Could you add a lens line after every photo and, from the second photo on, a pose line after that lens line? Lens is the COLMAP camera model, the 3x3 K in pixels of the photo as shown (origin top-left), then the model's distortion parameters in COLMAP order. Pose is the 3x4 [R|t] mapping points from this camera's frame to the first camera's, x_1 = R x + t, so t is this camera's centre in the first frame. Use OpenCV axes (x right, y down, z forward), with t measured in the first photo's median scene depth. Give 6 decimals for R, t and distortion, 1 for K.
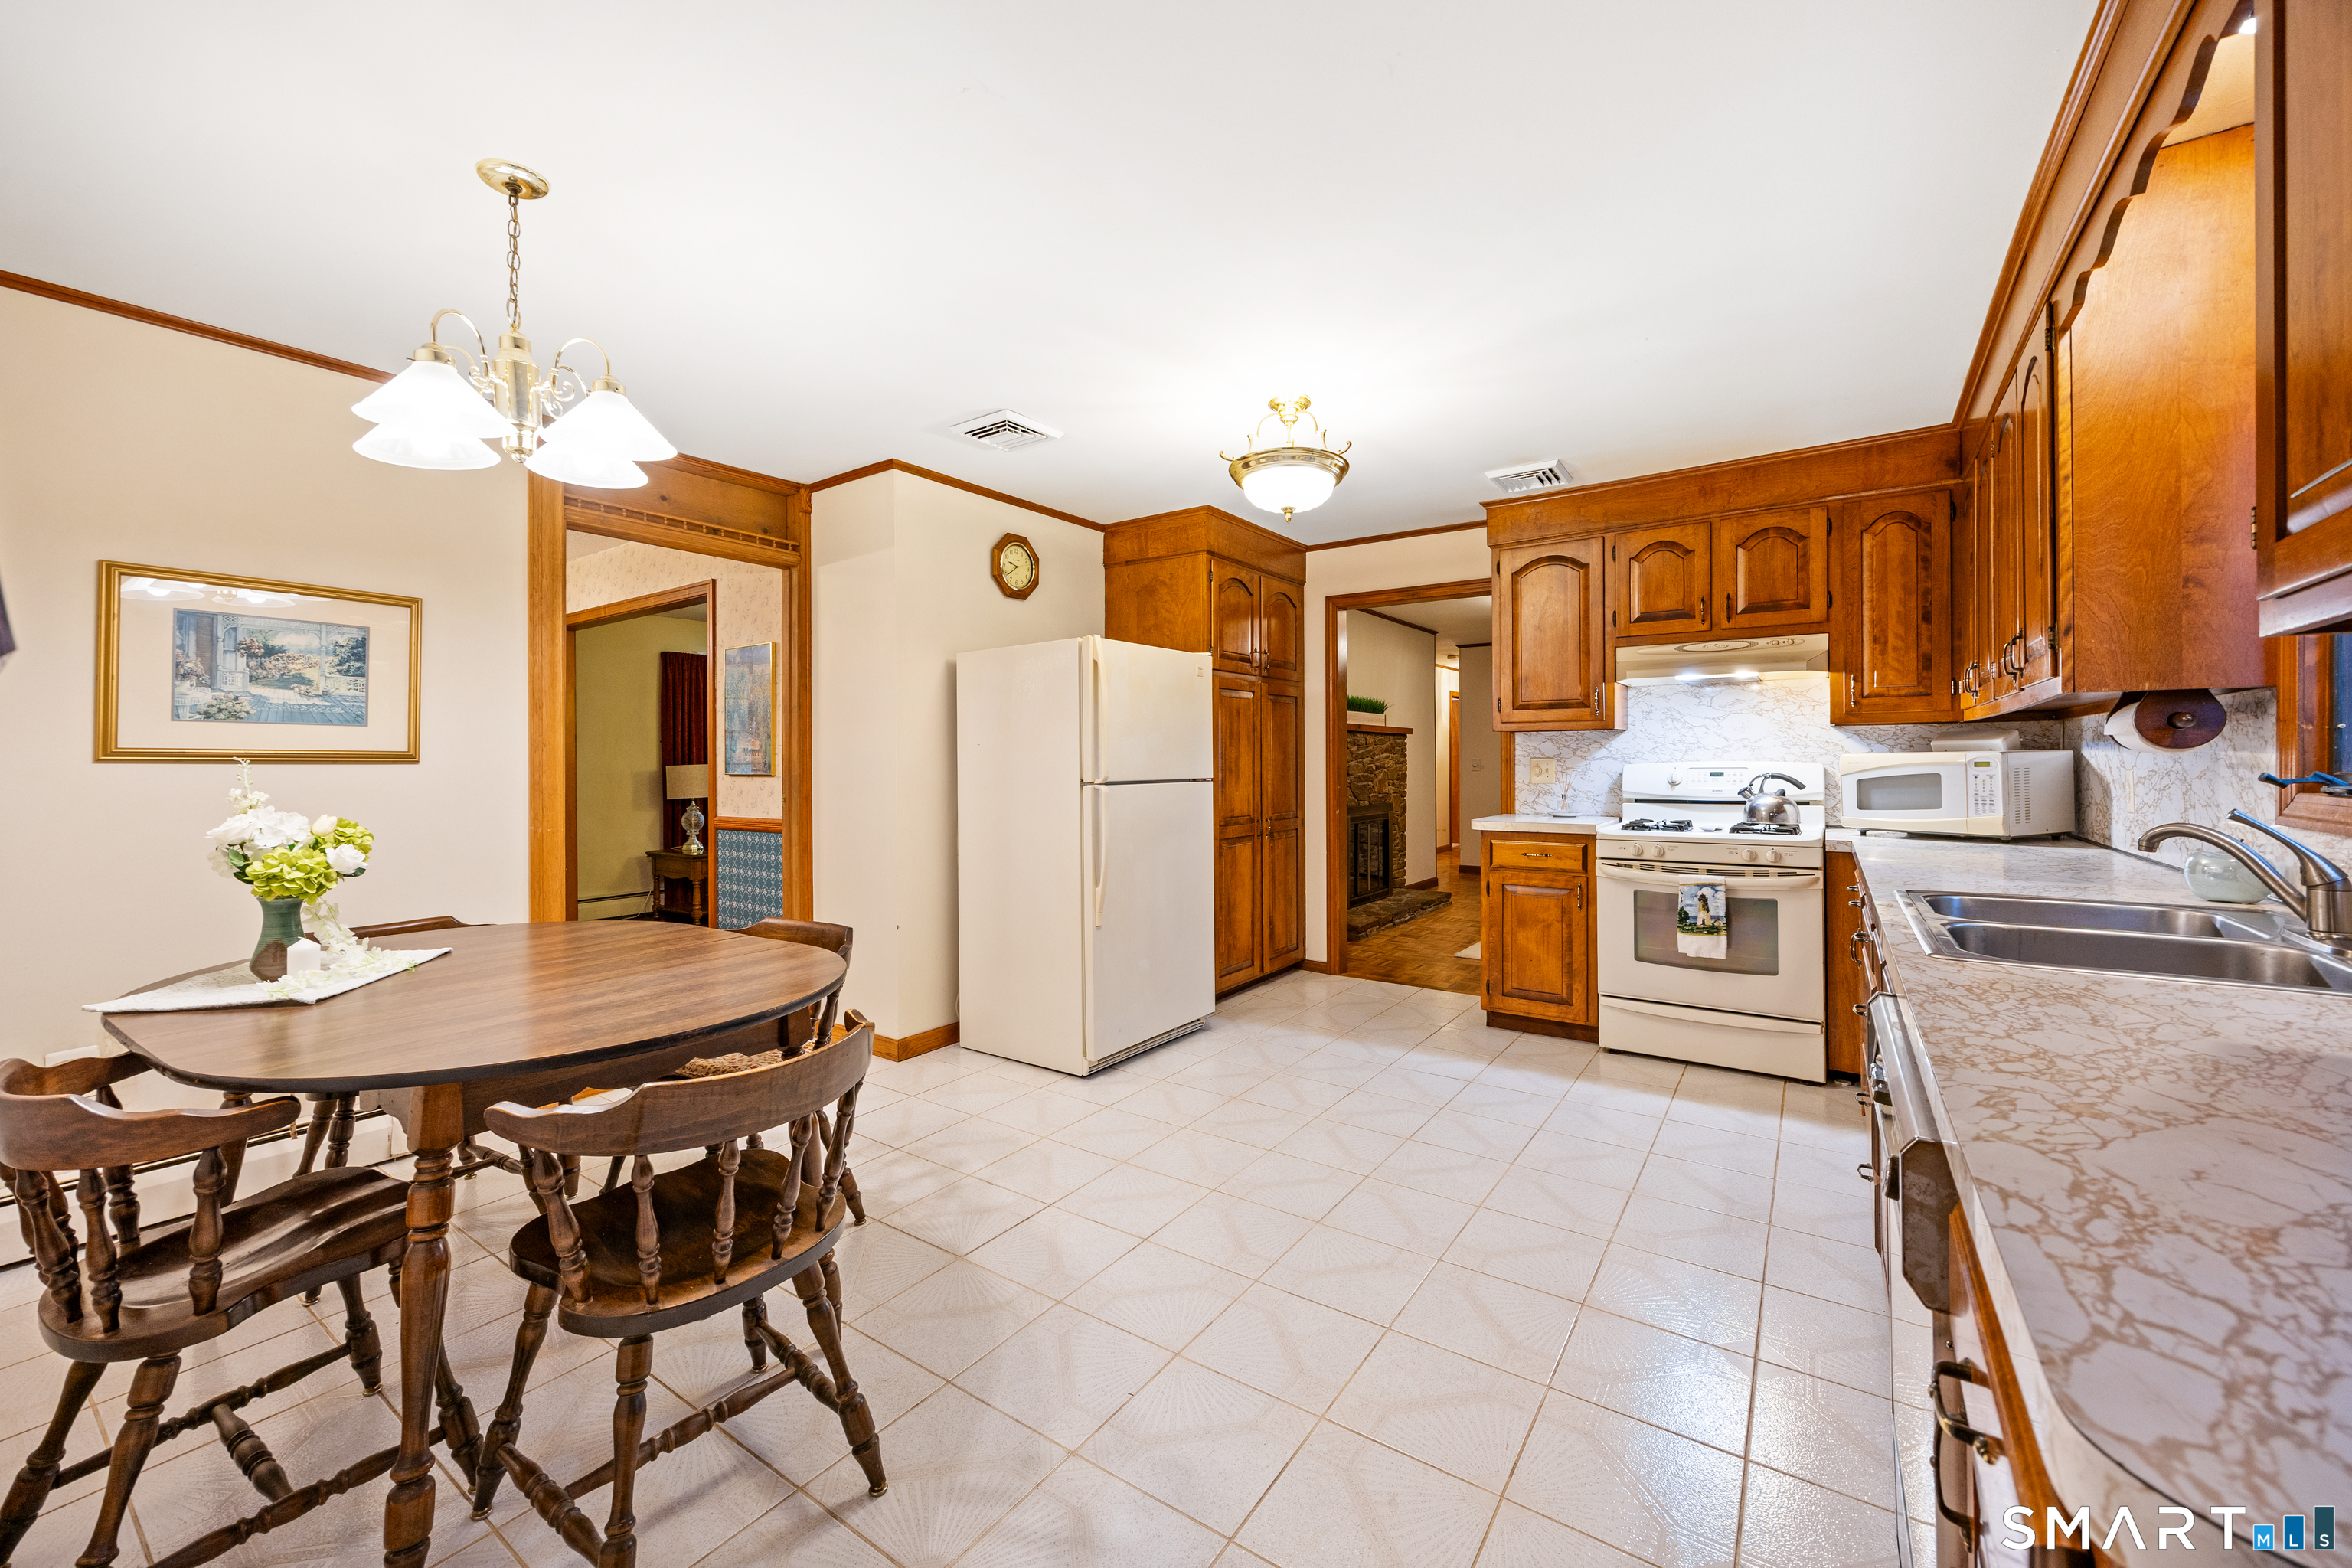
lens RADIAL K [[929.5, 0, 1171.5], [0, 929.5, 771.0], [0, 0, 1]] dist [-0.000224, -0.000140]
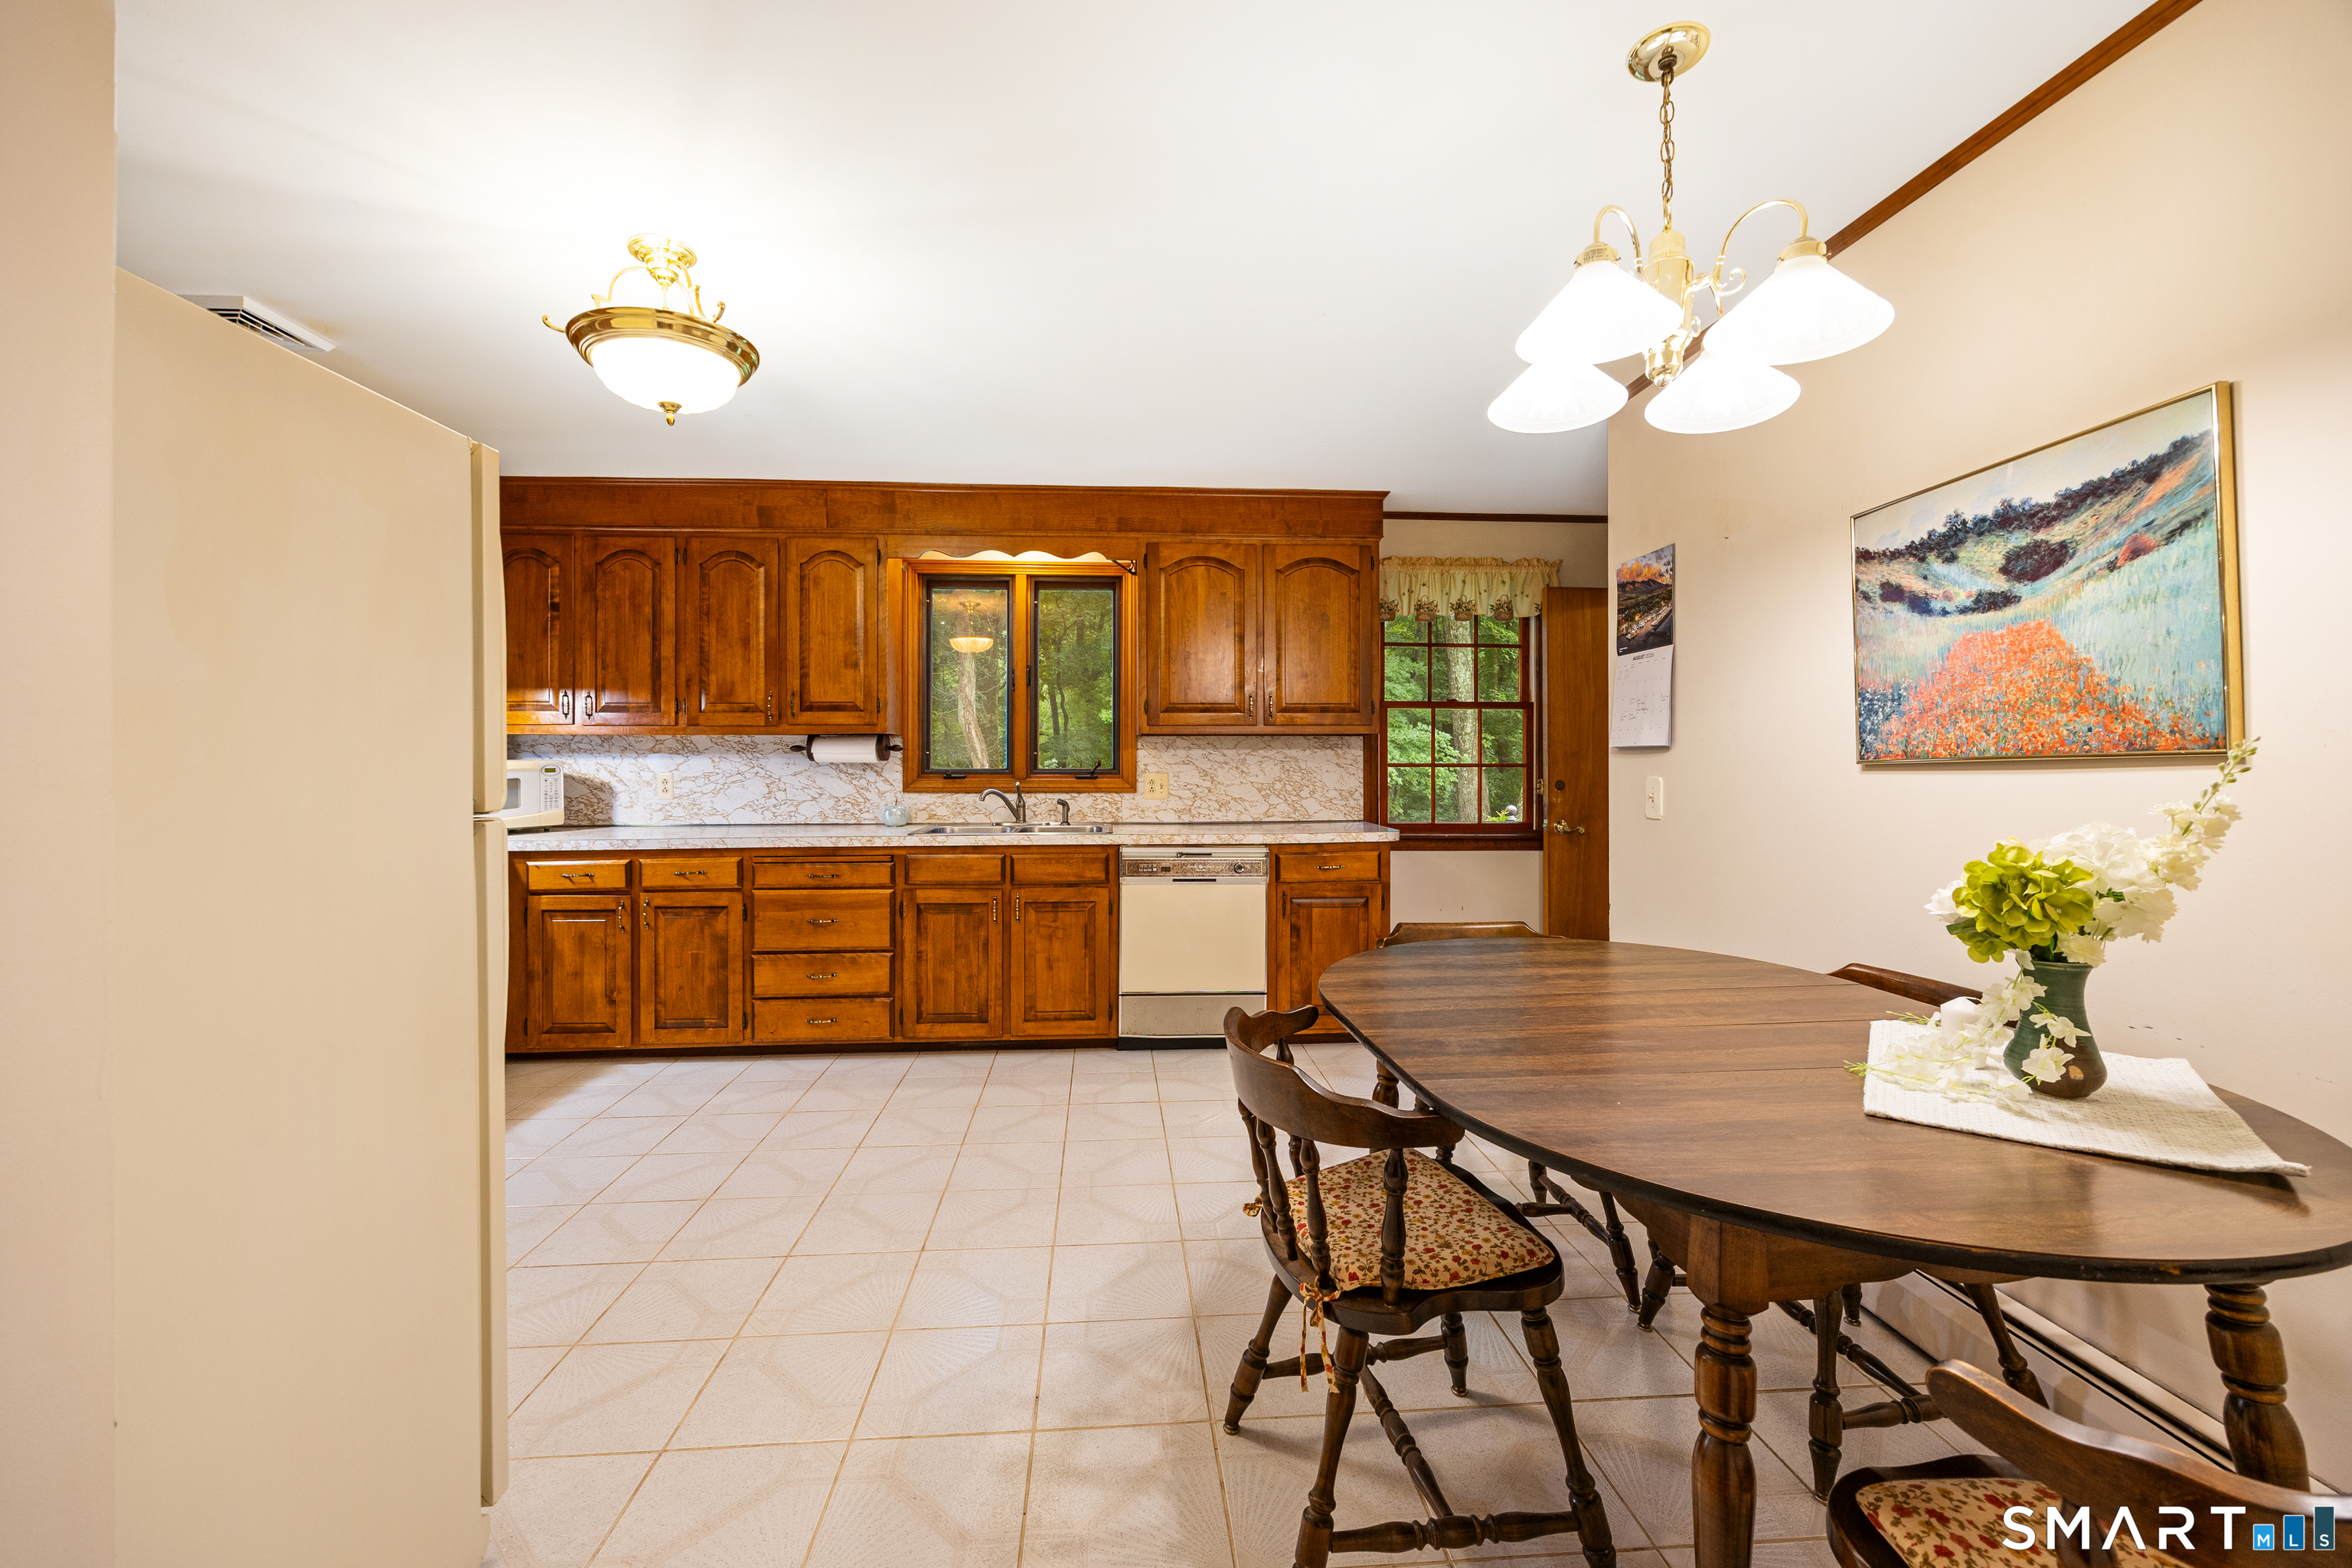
lens RADIAL K [[972.2, 0, 1175.8], [0, 972.2, 768.7], [0, 0, 1]] dist [-0.000157, -0.000412]
pose [[-0.647964, 0.004929, 0.761655, -0.586000], [0.017566, 0.999810, 0.008474, -0.004803], [-0.761468, 0.018870, -0.647928, 1.016349]]
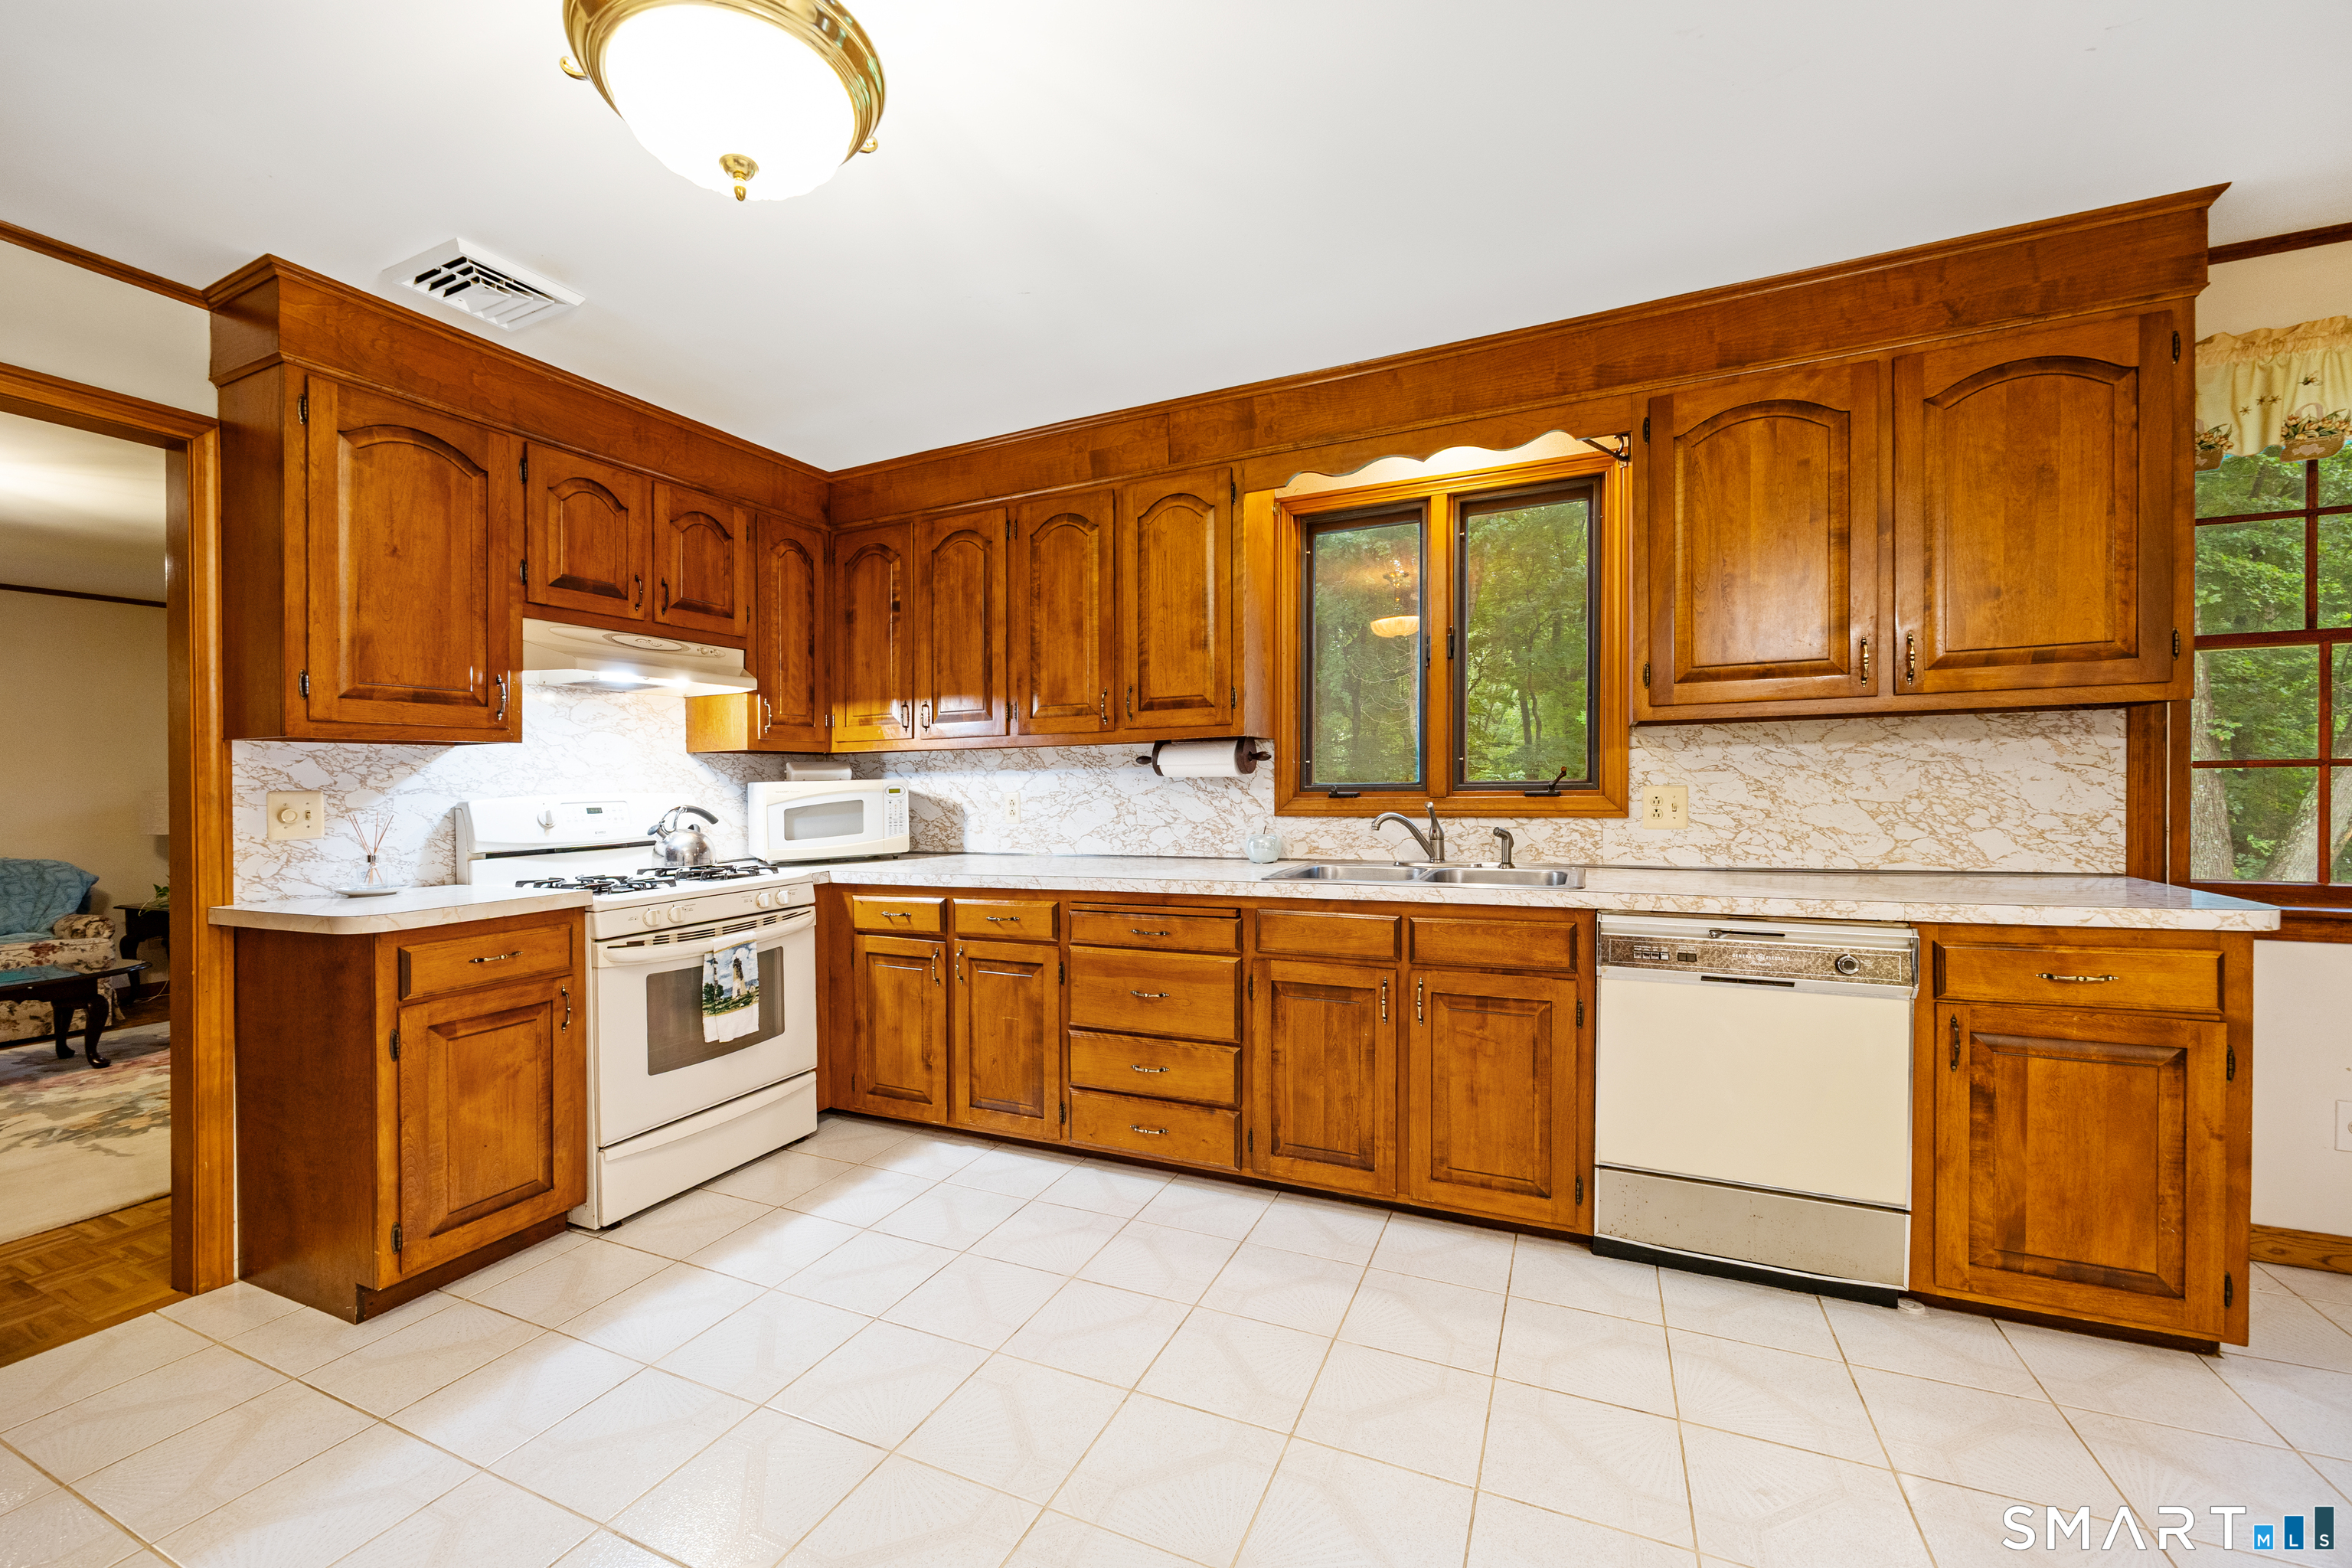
lens RADIAL K [[929.5, 0, 1163.9], [0, 929.5, 815.9], [0, 0, 1]] dist [-0.000224, -0.000140]
pose [[-0.201514, -0.022808, 0.979220, -0.265671], [0.032241, 0.999033, 0.029904, -0.000232], [-0.978955, 0.037597, -0.200583, 0.767552]]
